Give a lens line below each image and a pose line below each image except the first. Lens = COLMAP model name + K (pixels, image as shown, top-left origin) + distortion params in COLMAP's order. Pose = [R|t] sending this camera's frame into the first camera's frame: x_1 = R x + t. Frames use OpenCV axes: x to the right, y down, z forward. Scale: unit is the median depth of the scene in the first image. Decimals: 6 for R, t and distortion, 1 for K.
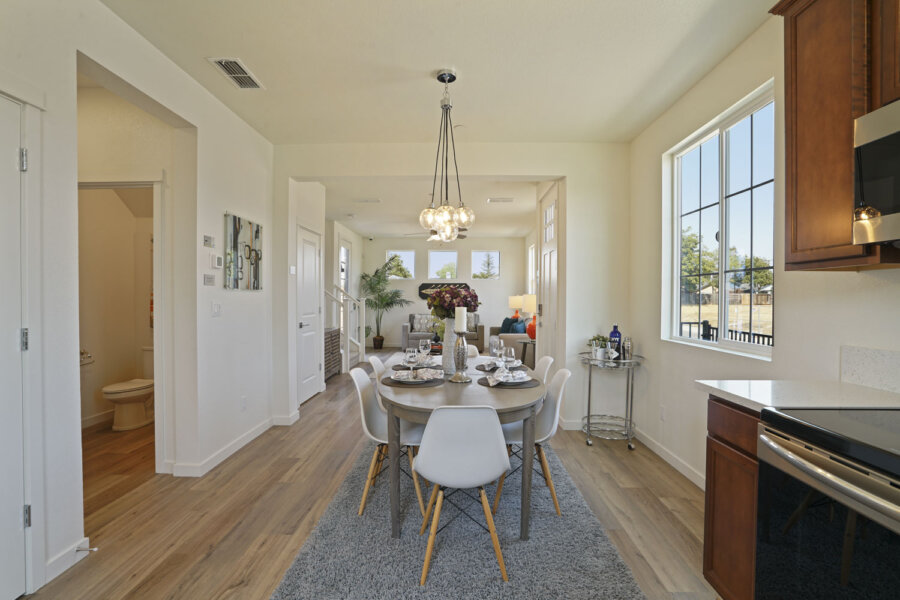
lens RADIAL K [[418.1, 0, 447.6], [0, 418.1, 299.6], [0, 0, 1]] dist [-0.062014, 0.030150]
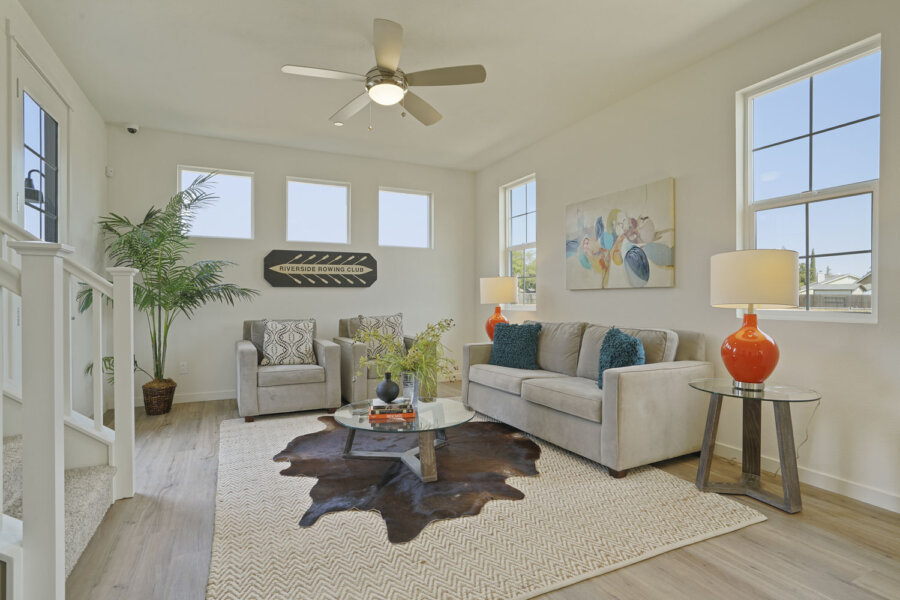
lens RADIAL K [[462.2, 0, 450.0], [0, 462.2, 300.0], [0, 0, 1]] dist [-0.001227, 0.000589]
pose [[0.892117, -0.007480, 0.451743, -0.118437], [0.007561, 0.999970, 0.001625, 0.014754], [-0.451742, 0.001966, 0.892147, 0.501492]]
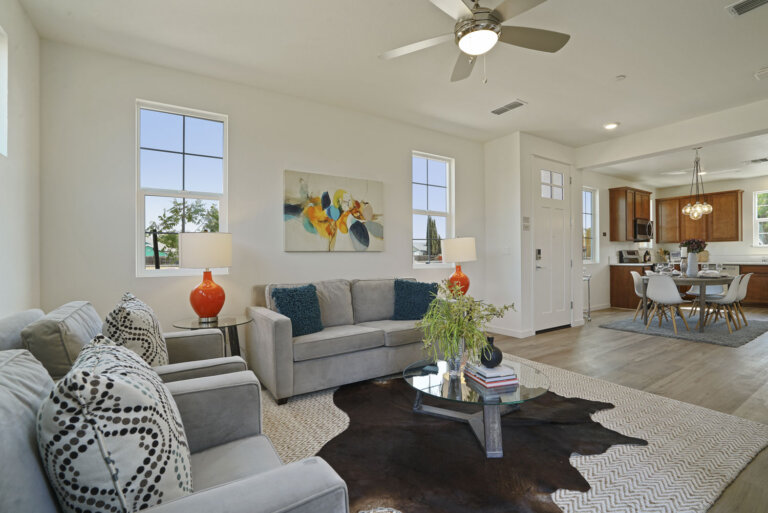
lens RADIAL K [[356.8, 0, 381.9], [0, 356.8, 256.2], [0, 0, 1]] dist [-0.062014, 0.030150]
pose [[-0.554231, -0.016715, 0.832195, -0.165624], [0.001238, 0.999781, 0.020905, 0.003911], [-0.832362, 0.012616, -0.554089, 0.970176]]
